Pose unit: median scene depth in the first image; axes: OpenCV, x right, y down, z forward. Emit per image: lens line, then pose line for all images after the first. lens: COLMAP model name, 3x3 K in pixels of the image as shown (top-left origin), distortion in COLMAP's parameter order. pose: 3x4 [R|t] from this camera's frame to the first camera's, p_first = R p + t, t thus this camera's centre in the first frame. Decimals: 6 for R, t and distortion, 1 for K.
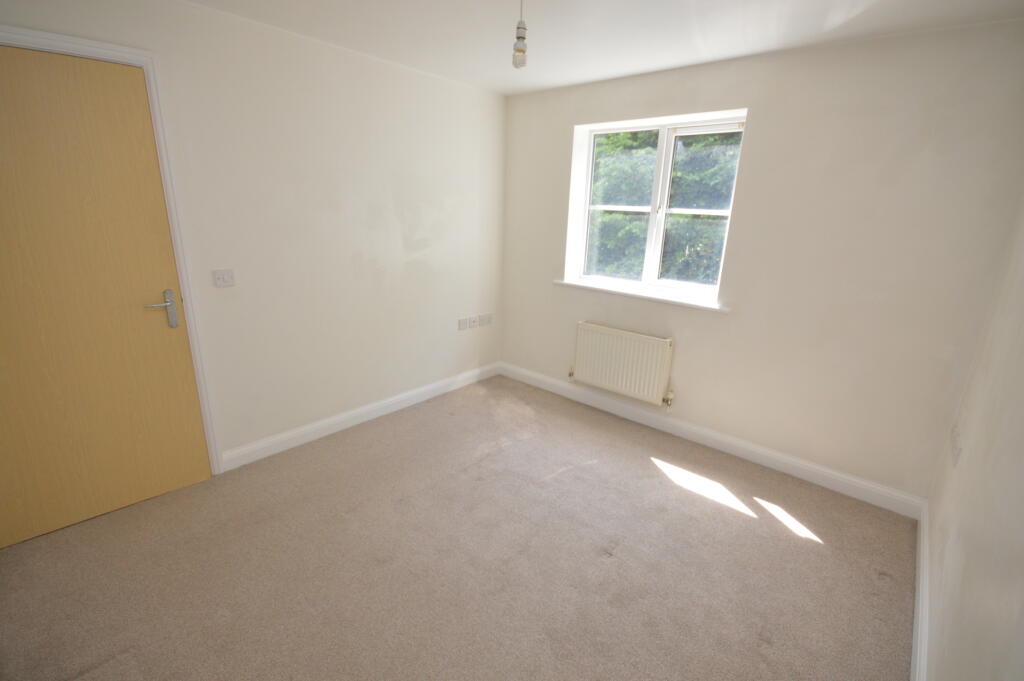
lens RADIAL K [[458.4, 0, 509.6], [0, 458.4, 336.6], [0, 0, 1]] dist [0.004989, -0.002234]
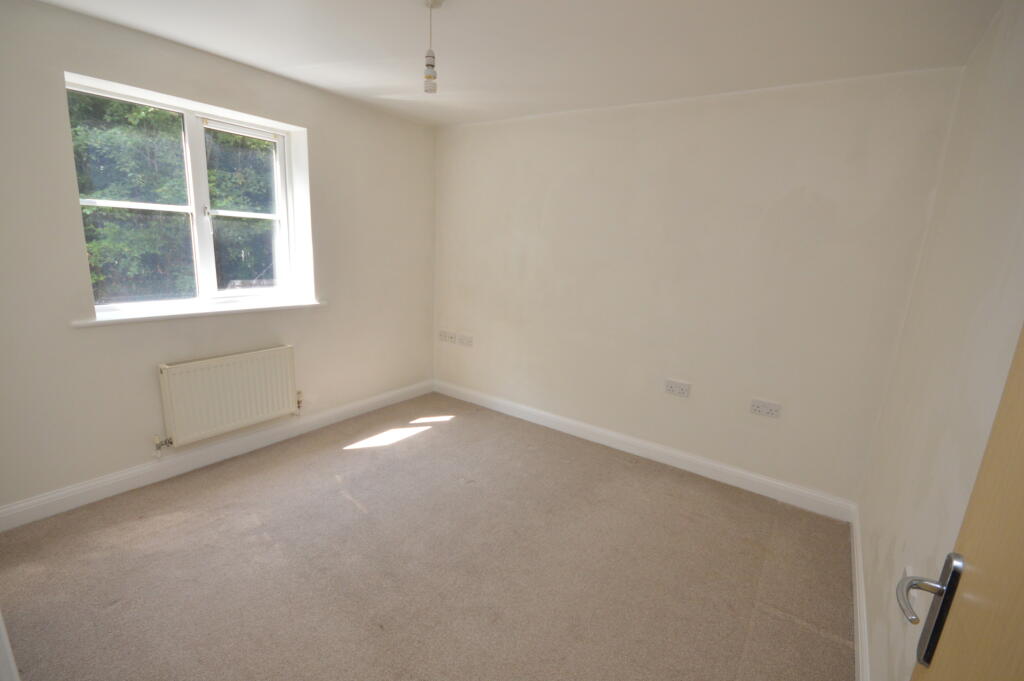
lens RADIAL K [[458.4, 0, 509.8], [0, 458.4, 345.2], [0, 0, 1]] dist [0.004989, -0.002234]
pose [[-0.107098, -0.262856, 0.958873, -0.639011], [0.207671, 0.937233, 0.280119, -0.168185], [-0.972318, 0.229130, -0.045788, 0.555653]]
